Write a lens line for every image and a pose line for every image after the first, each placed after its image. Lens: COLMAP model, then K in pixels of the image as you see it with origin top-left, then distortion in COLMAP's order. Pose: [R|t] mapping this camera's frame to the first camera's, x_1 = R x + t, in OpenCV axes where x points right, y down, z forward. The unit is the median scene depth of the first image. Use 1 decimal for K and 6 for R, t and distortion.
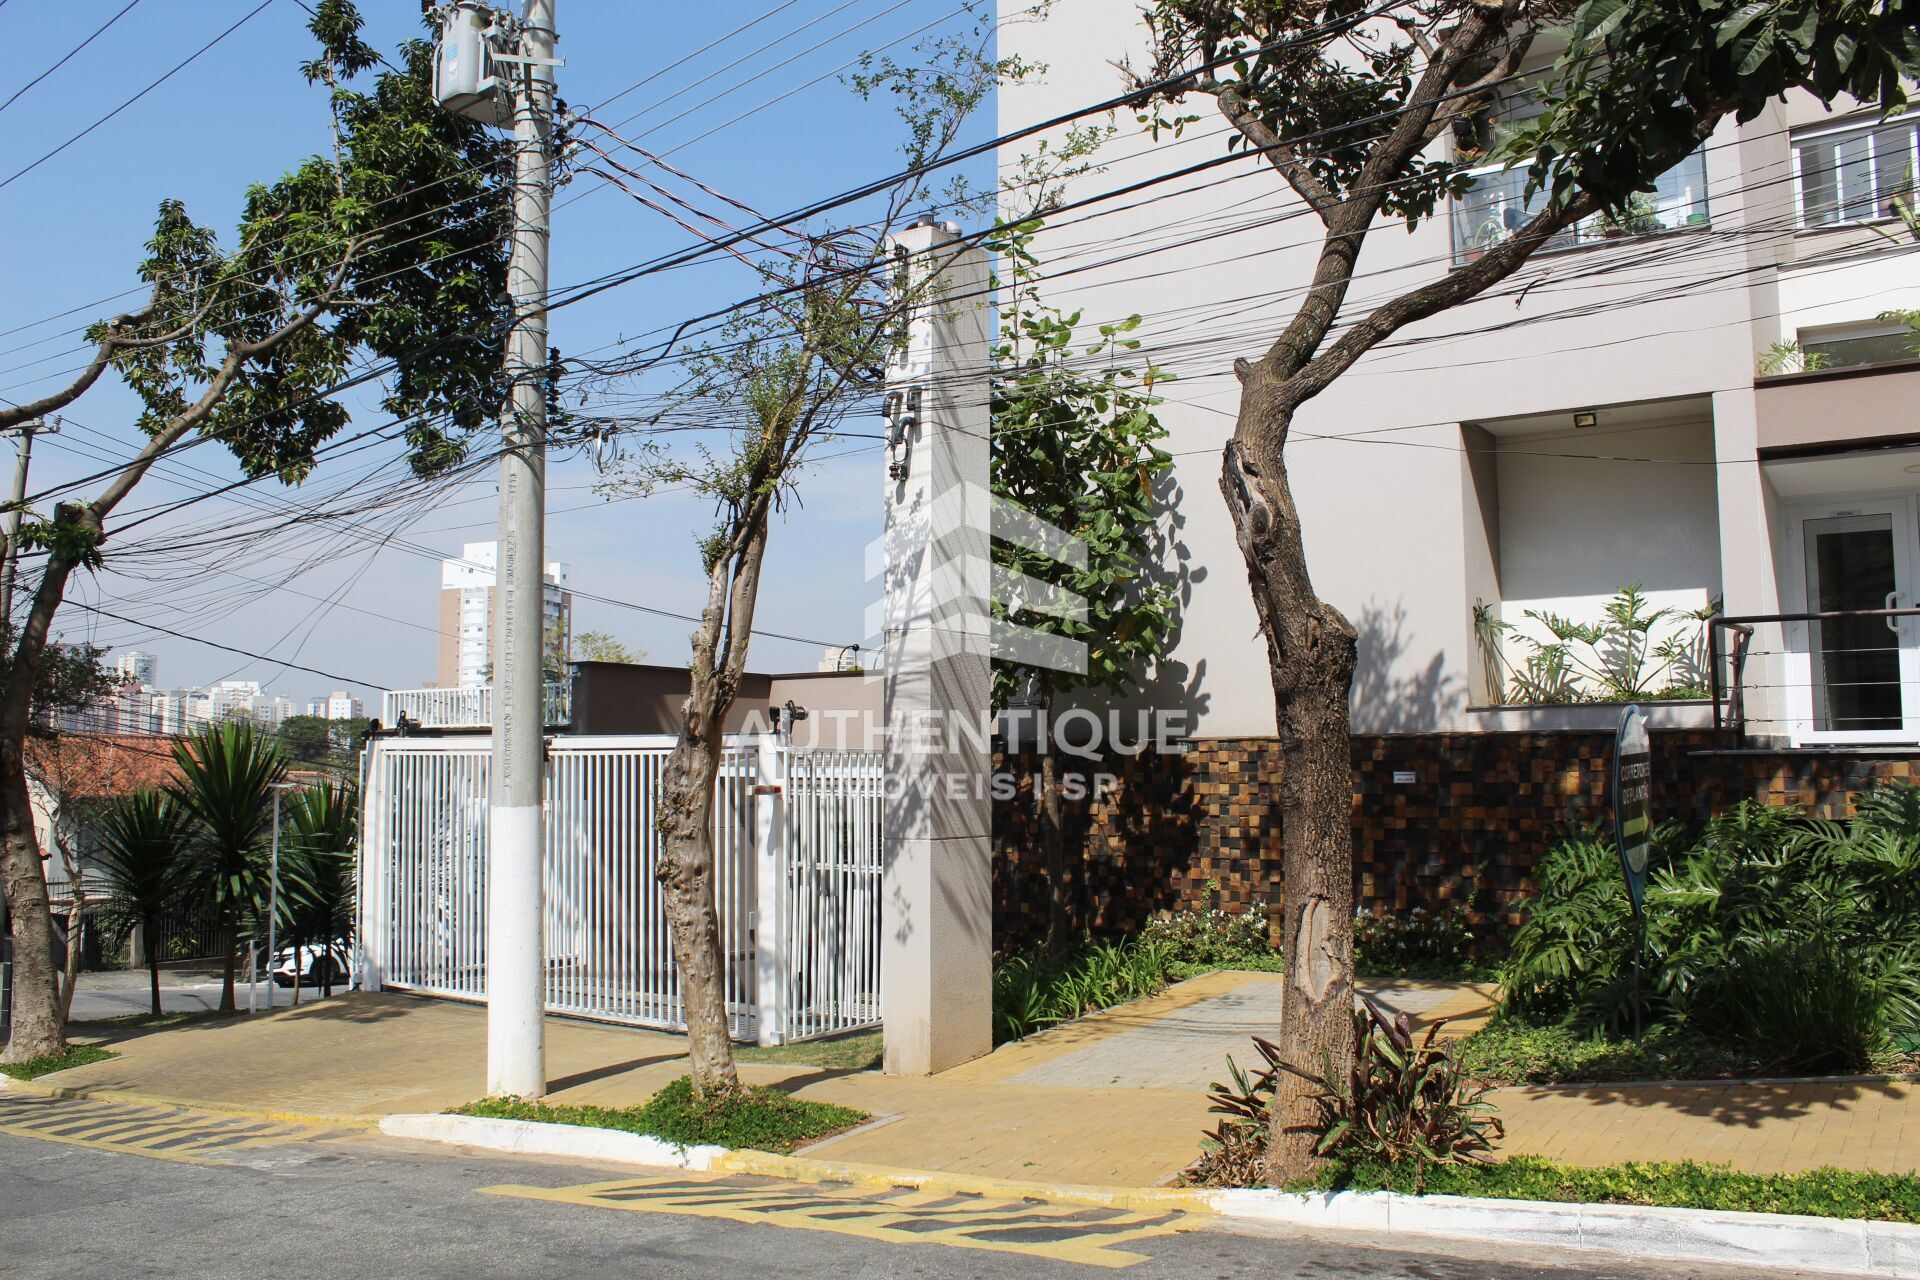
lens RADIAL K [[1629.4, 0, 962.9], [0, 1629.4, 642.5], [0, 0, 1]] dist [-0.166421, 0.135969]
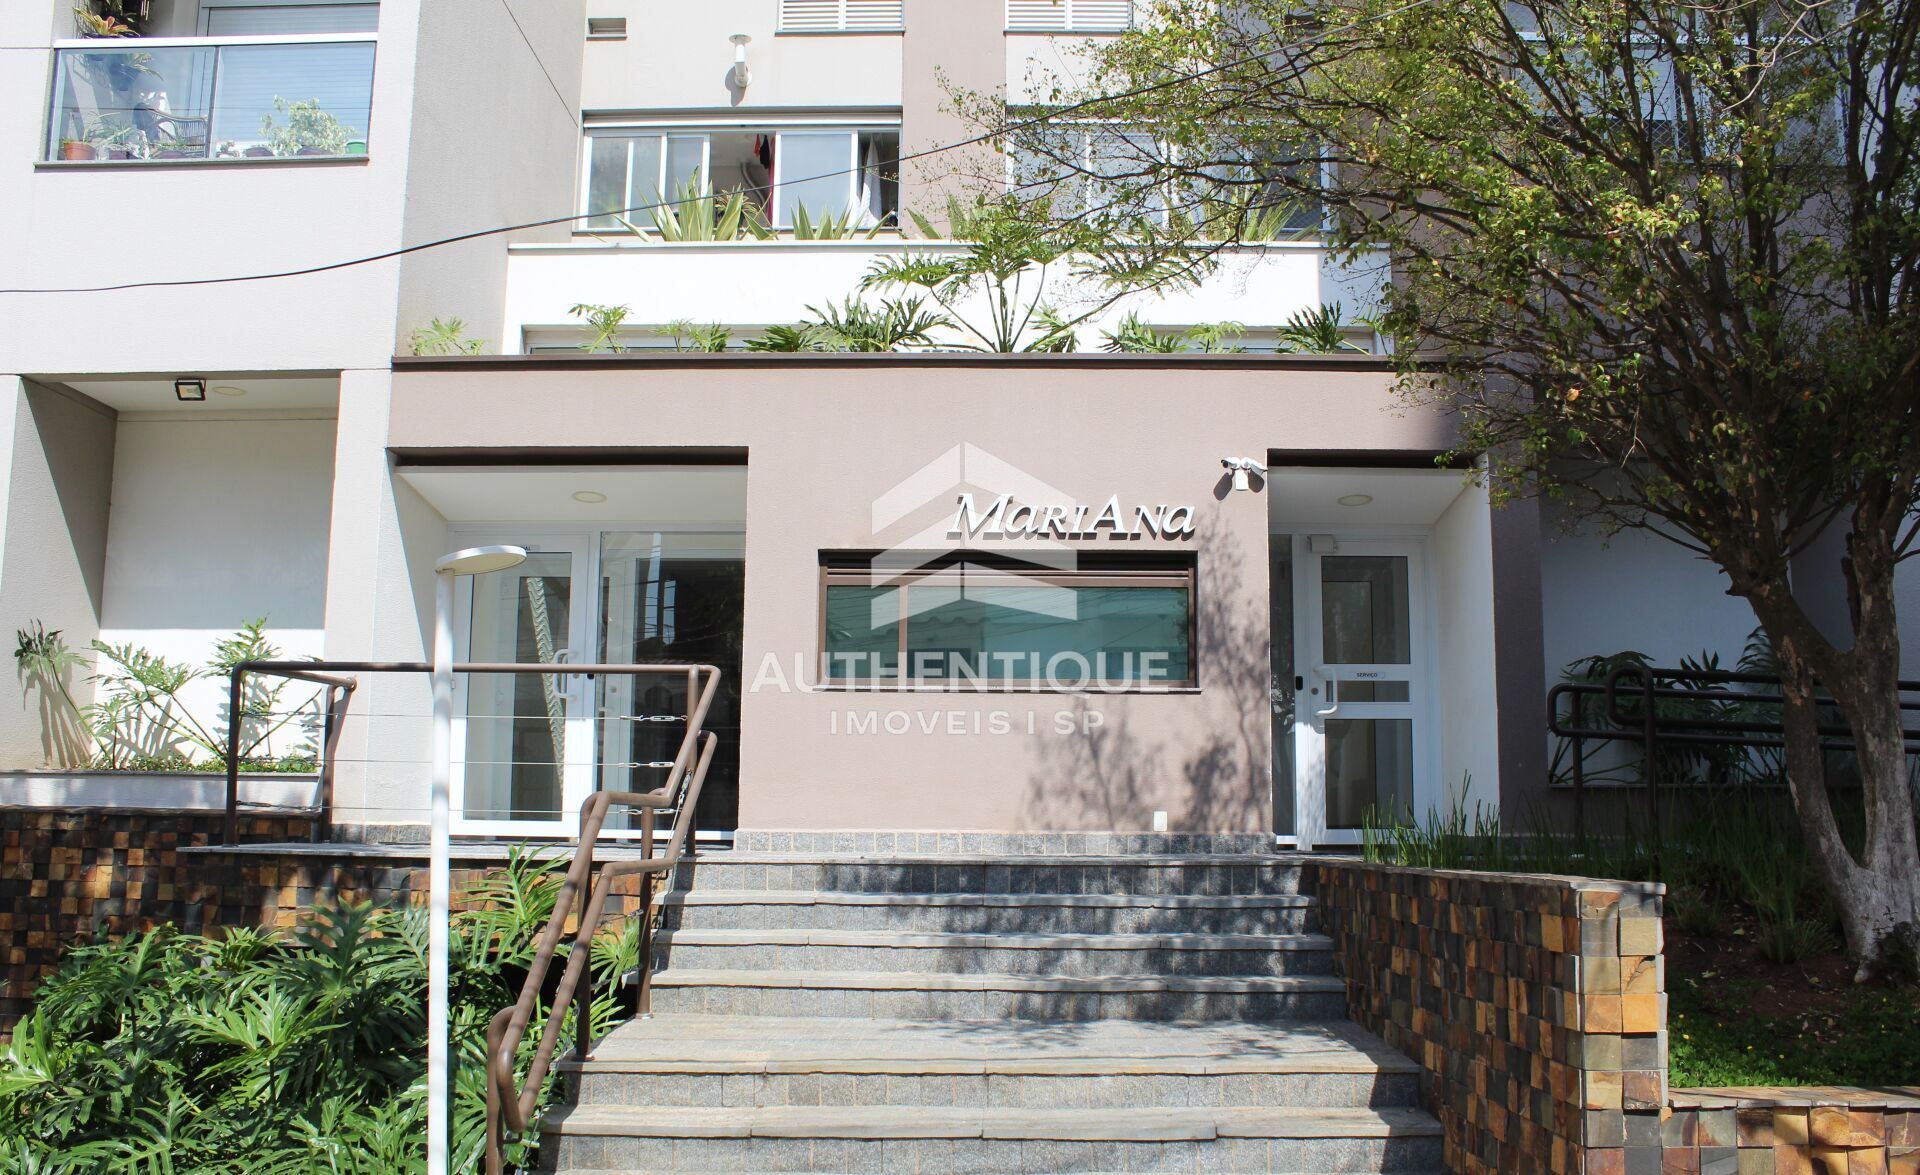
lens RADIAL K [[1624.4, 0, 957.9], [0, 1624.4, 588.7], [0, 0, 1]] dist [-0.093636, 0.002327]
pose [[0.841883, 0.090651, 0.531991, 0.317085], [-0.050913, 0.994736, -0.088933, 0.000290], [-0.537252, 0.047786, 0.842067, 0.189353]]
